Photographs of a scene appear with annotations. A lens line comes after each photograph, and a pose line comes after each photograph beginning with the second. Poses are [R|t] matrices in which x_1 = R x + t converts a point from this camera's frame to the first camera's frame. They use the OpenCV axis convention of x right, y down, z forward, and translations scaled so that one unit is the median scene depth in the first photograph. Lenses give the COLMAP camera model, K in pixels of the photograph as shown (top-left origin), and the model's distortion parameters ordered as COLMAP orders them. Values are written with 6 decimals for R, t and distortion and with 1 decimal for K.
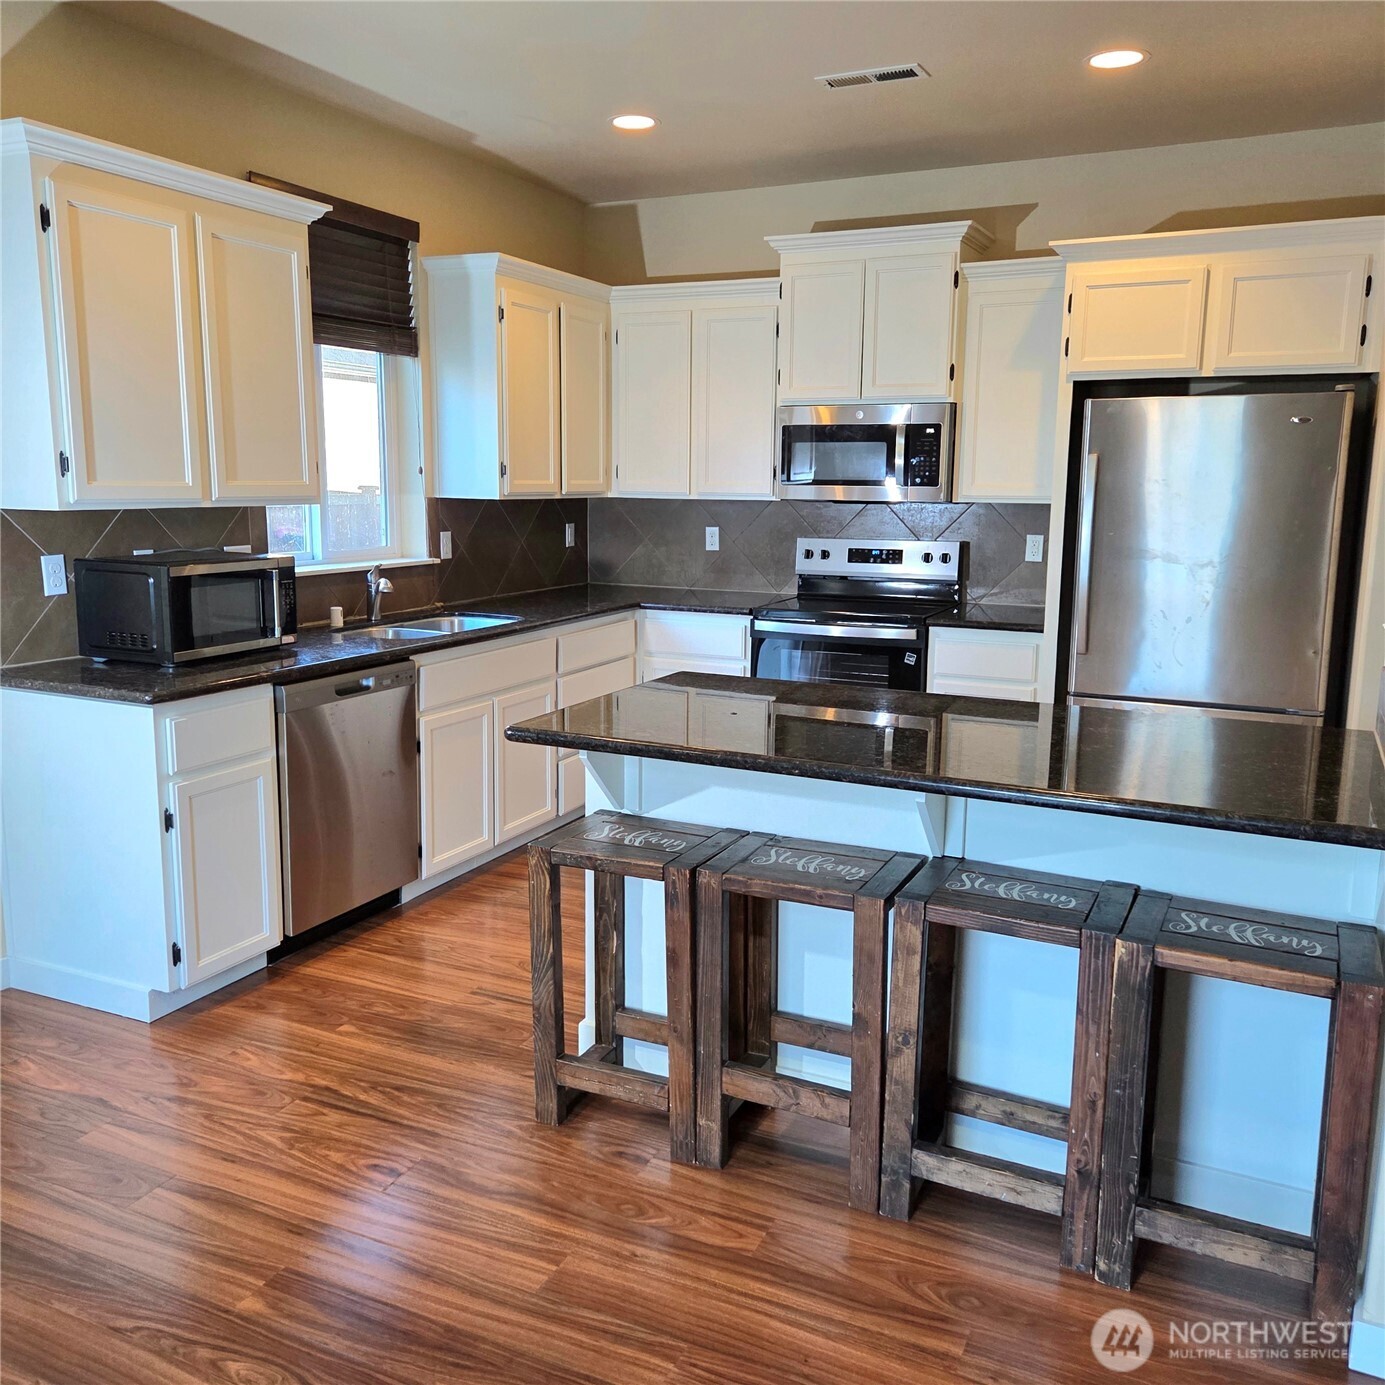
lens RADIAL K [[1230.0, 0, 693.2], [0, 1230.0, 679.3], [0, 0, 1]] dist [0.073114, -0.054315]
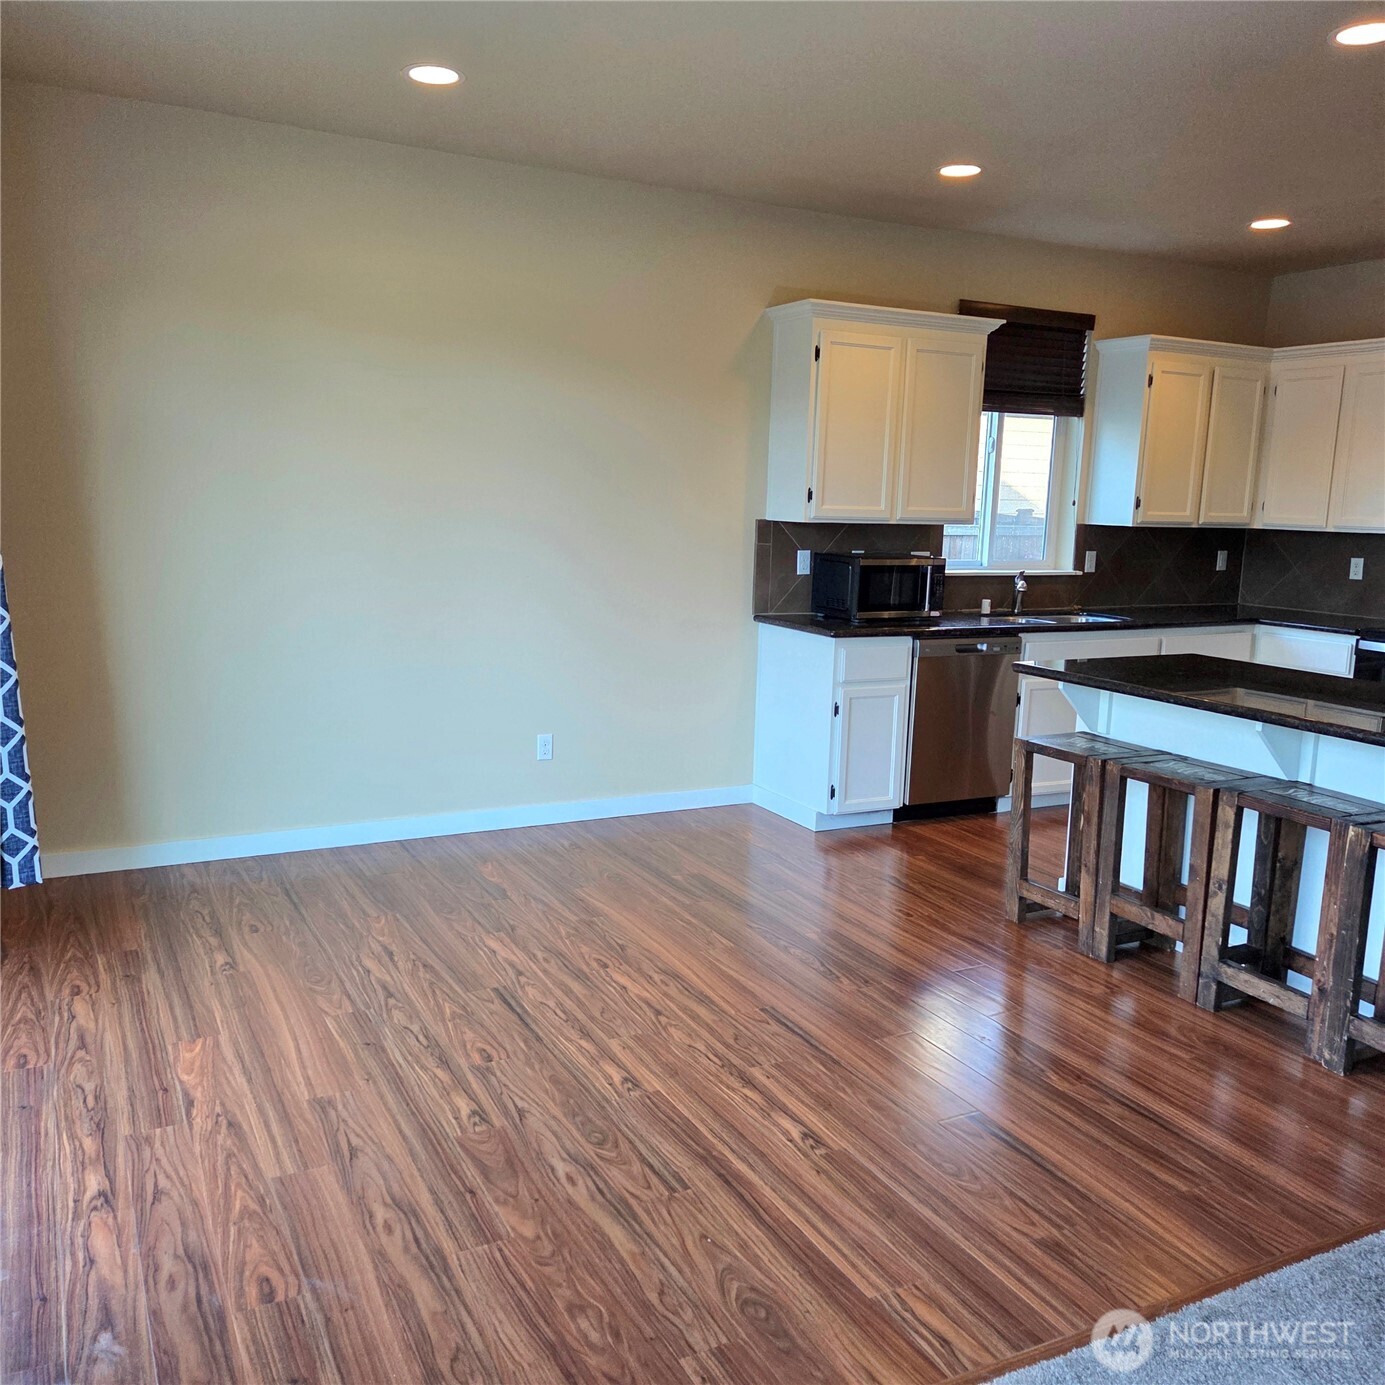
lens RADIAL K [[1230.0, 0, 685.0], [0, 1230.0, 691.8], [0, 0, 1]] dist [0.073114, -0.054315]
pose [[0.797186, 0.110321, -0.593569, 0.303937], [-0.121685, 0.992346, 0.021011, 0.062387], [0.591344, 0.055478, 0.804509, -0.344768]]
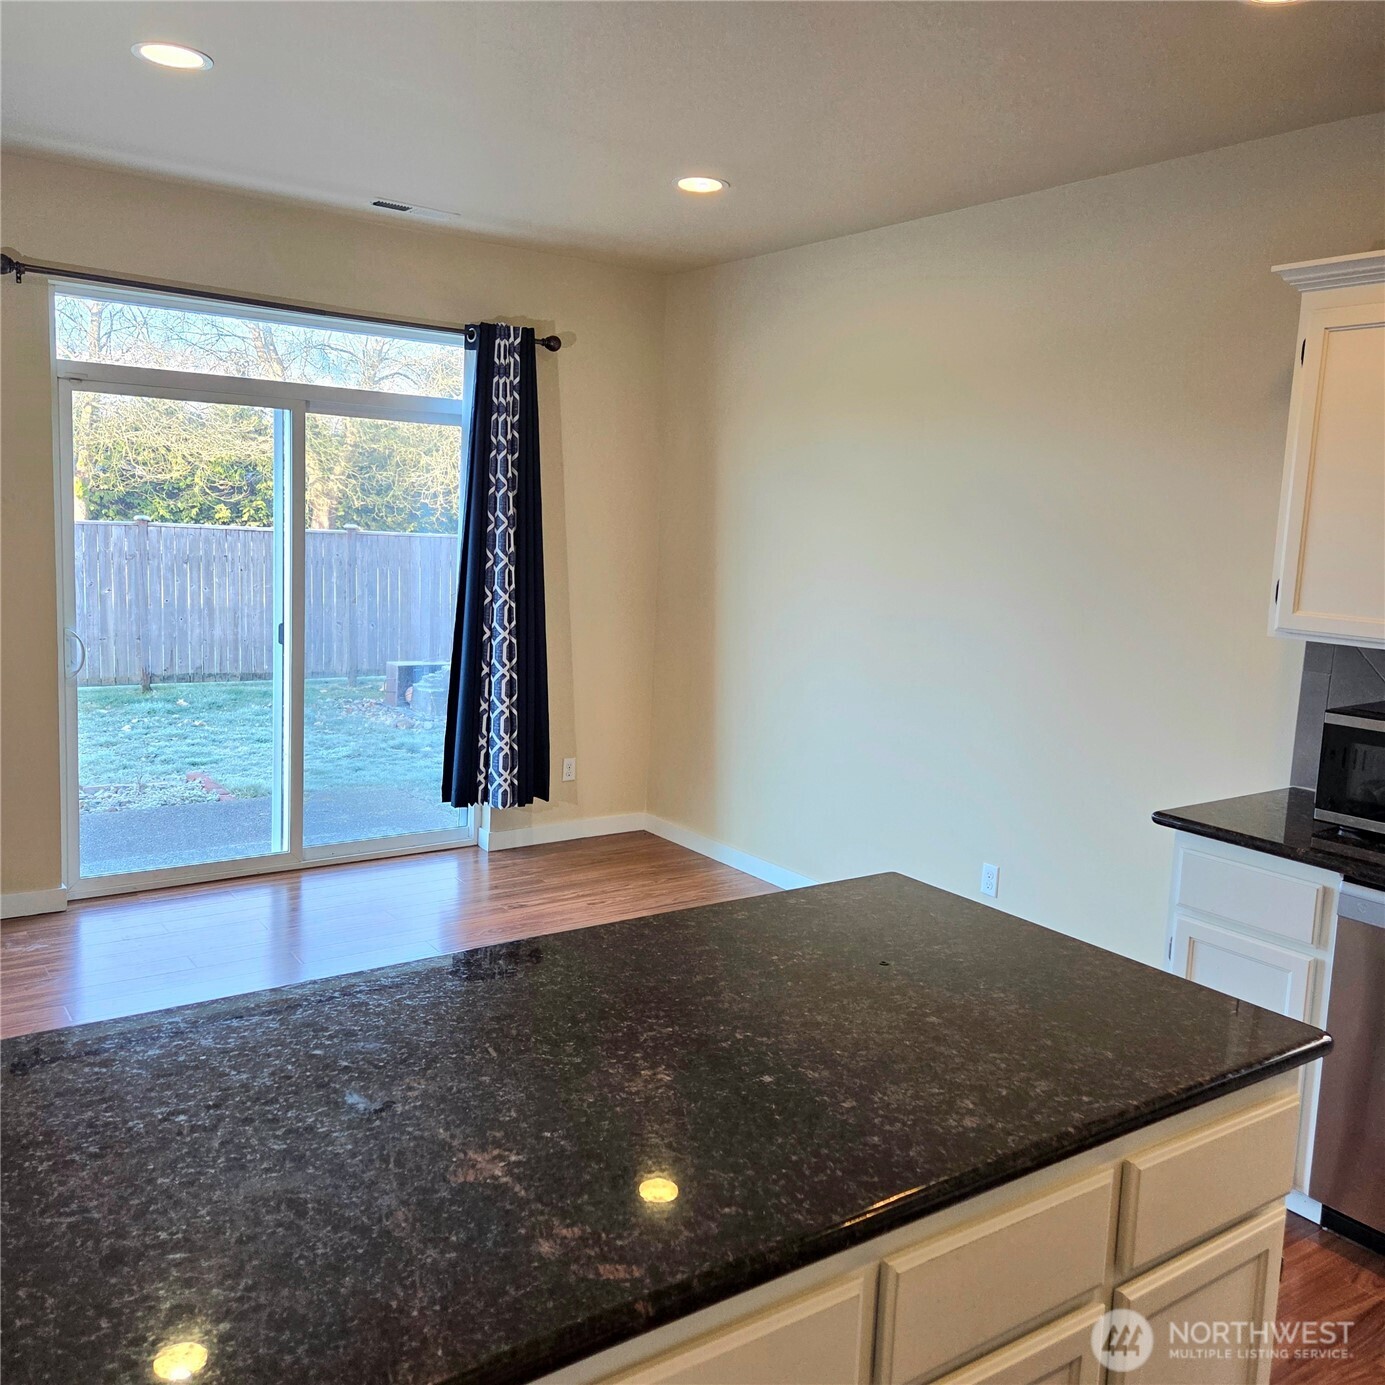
lens RADIAL K [[1230.0, 0, 683.8], [0, 1230.0, 678.5], [0, 0, 1]] dist [0.073114, -0.054315]
pose [[-0.486240, 0.080575, -0.870103, 0.469169], [-0.198328, 0.959578, 0.199692, -0.164506], [0.851021, 0.269663, -0.450605, 0.828610]]
